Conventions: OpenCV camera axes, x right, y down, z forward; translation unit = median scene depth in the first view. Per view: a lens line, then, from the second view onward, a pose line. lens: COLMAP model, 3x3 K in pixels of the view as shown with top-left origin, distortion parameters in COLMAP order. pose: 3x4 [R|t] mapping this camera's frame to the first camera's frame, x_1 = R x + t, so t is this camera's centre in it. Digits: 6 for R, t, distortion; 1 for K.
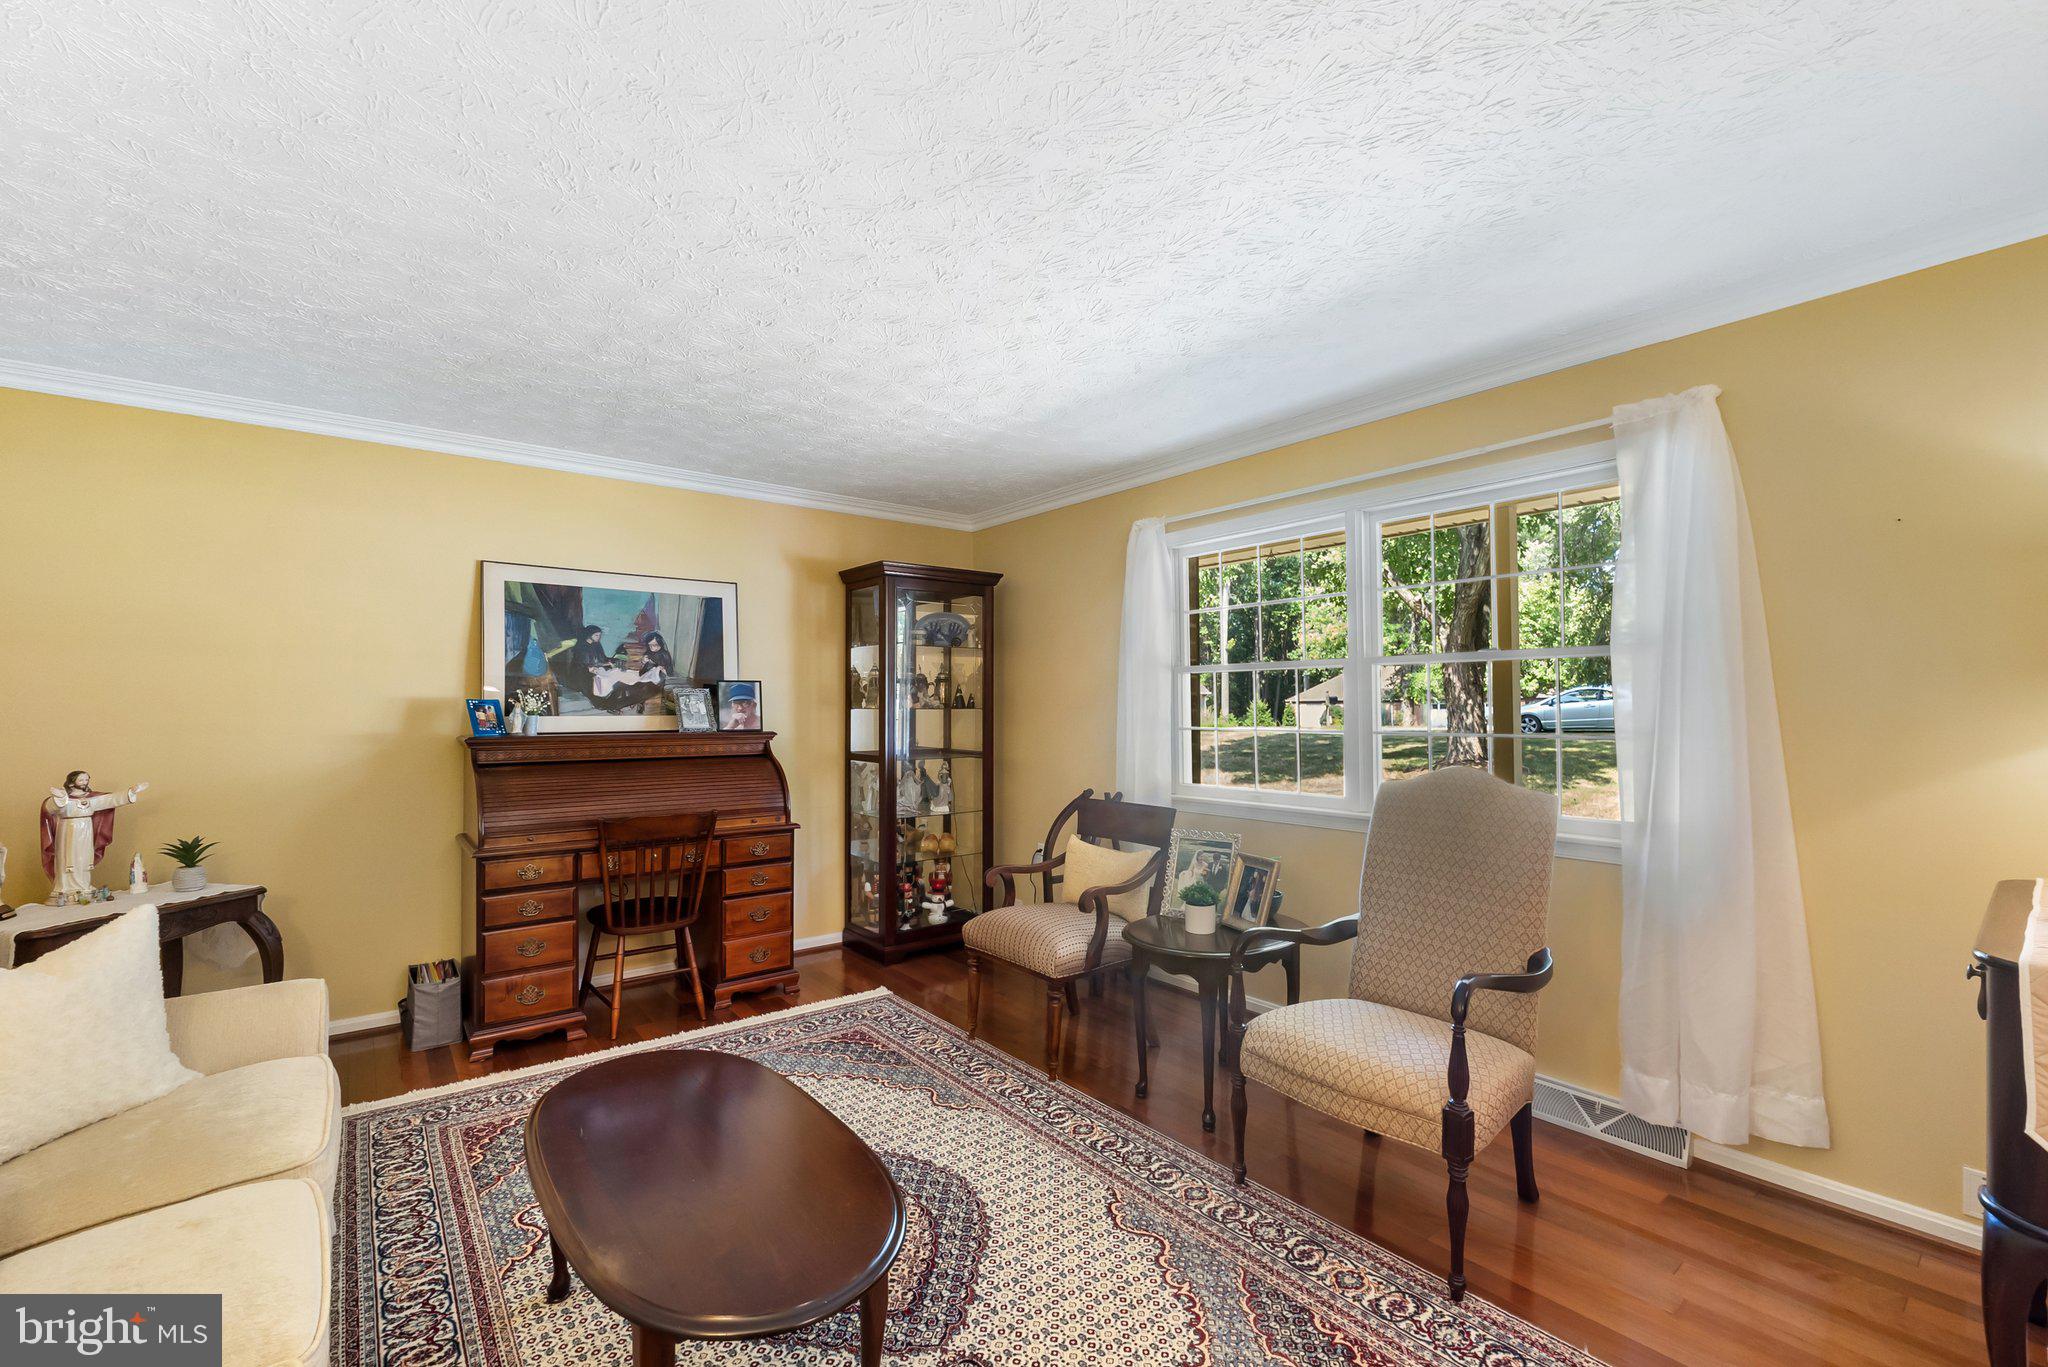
lens RADIAL K [[864.2, 0, 1027.2], [0, 864.2, 687.3], [0, 0, 1]] dist [-0.006683, -0.000493]
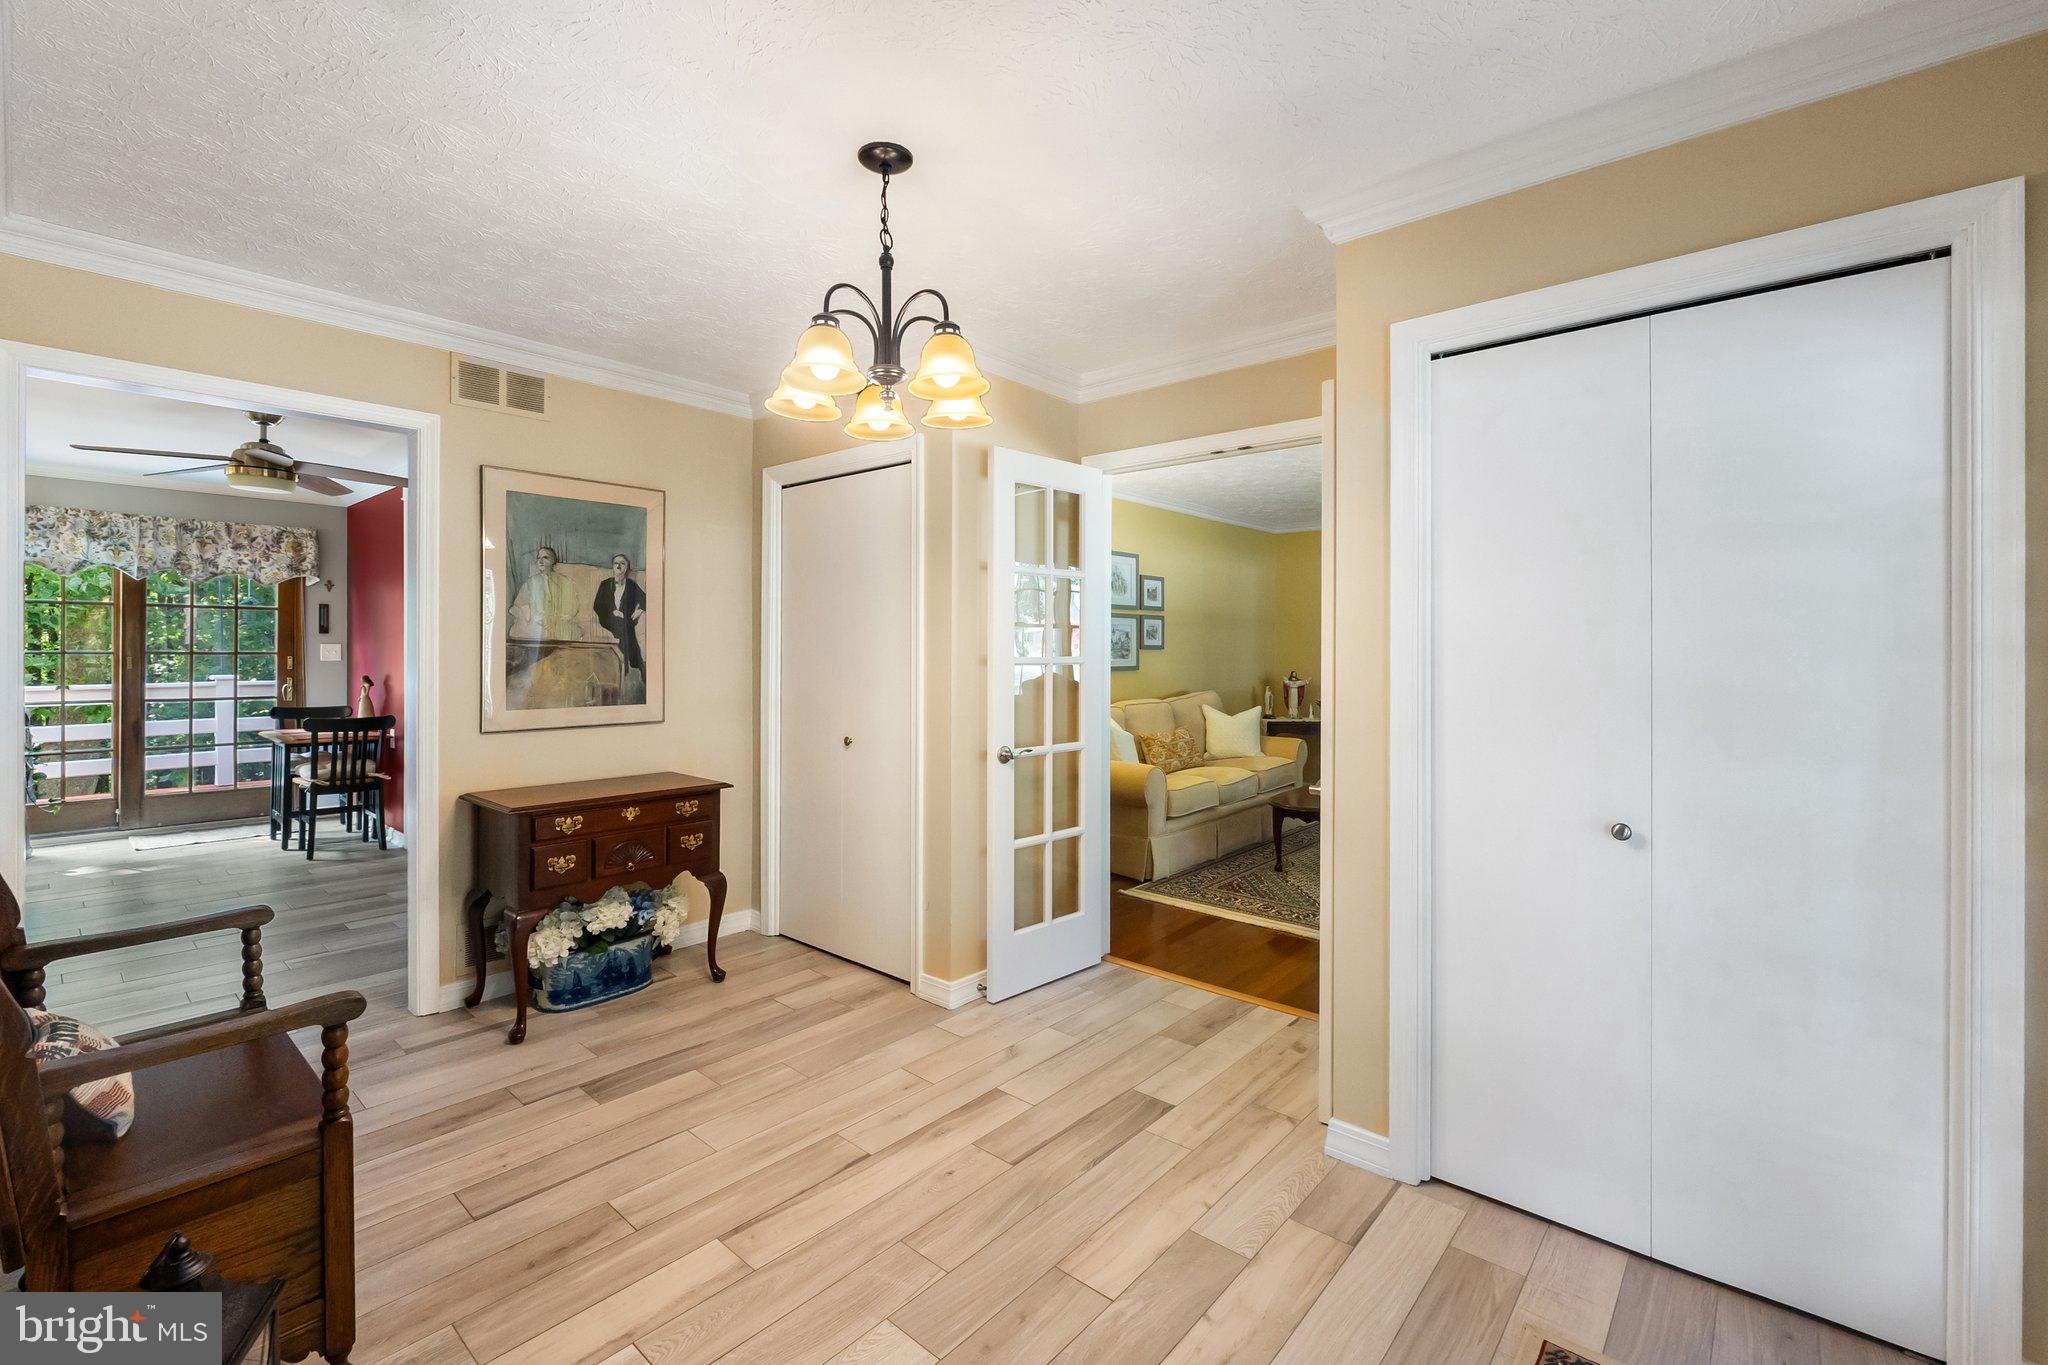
lens RADIAL K [[899.0, 0, 965.2], [0, 899.0, 671.6], [0, 0, 1]] dist [-0.014821, -0.000503]
pose [[0.141907, 0.032255, -0.989354, 1.195814], [0.020072, 0.999170, 0.035454, -0.018138], [0.989676, -0.024890, 0.141142, -0.339262]]
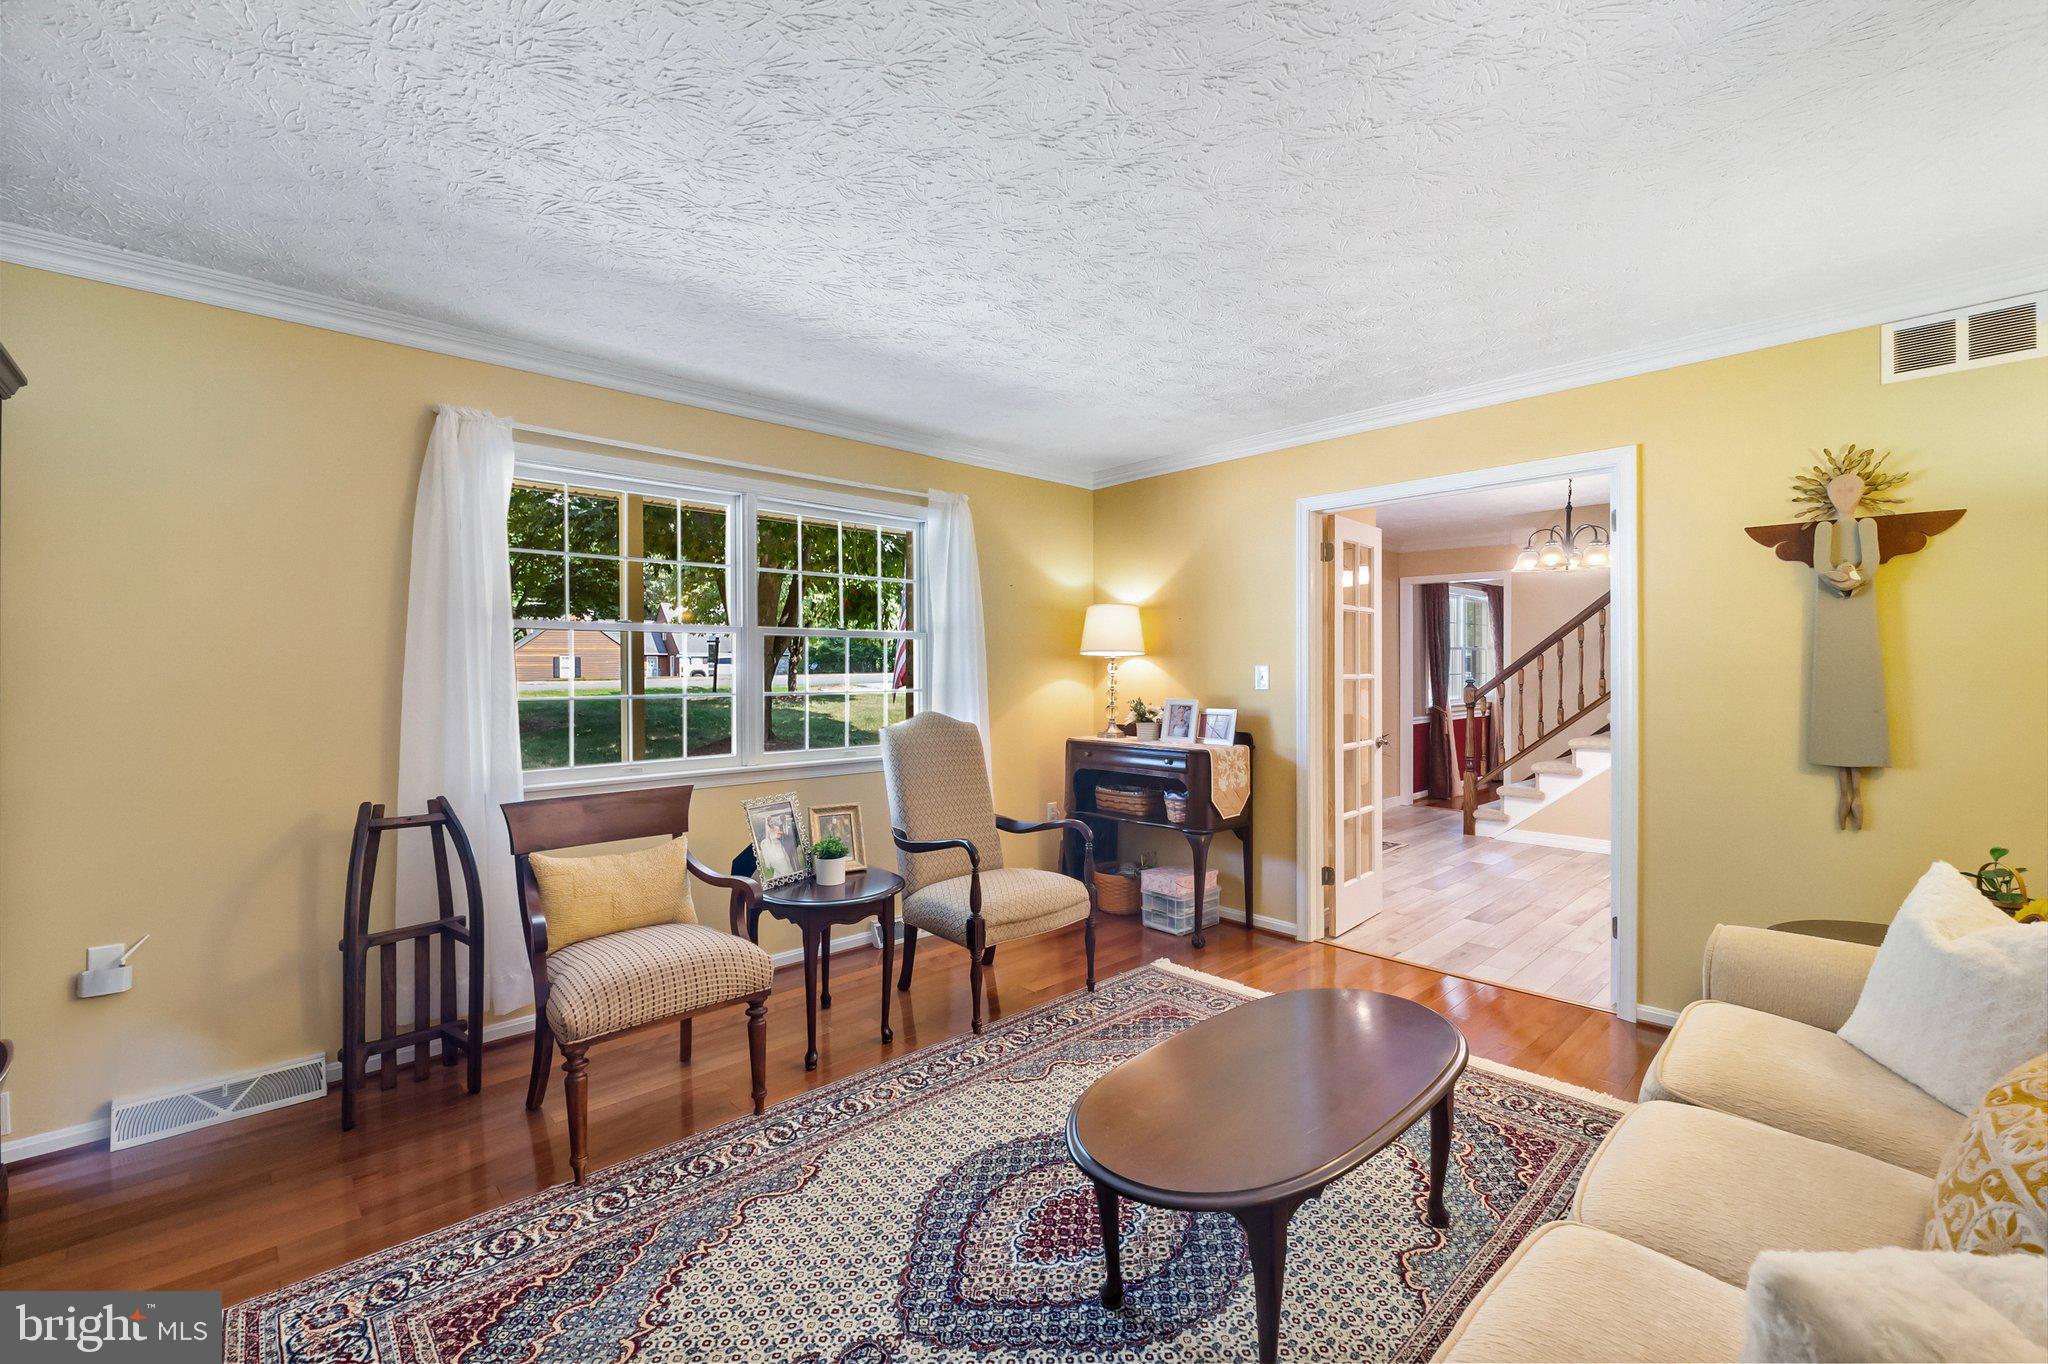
lens RADIAL K [[847.8, 0, 1024.0], [0, 847.8, 682.0], [0, 0, 1]] dist [-0.002016, -0.000238]
pose [[-0.079545, -0.009600, 0.996785, -0.669644], [-0.019176, 0.999783, 0.008099, 0.018029], [-0.996647, -0.018471, -0.079712, 0.671142]]
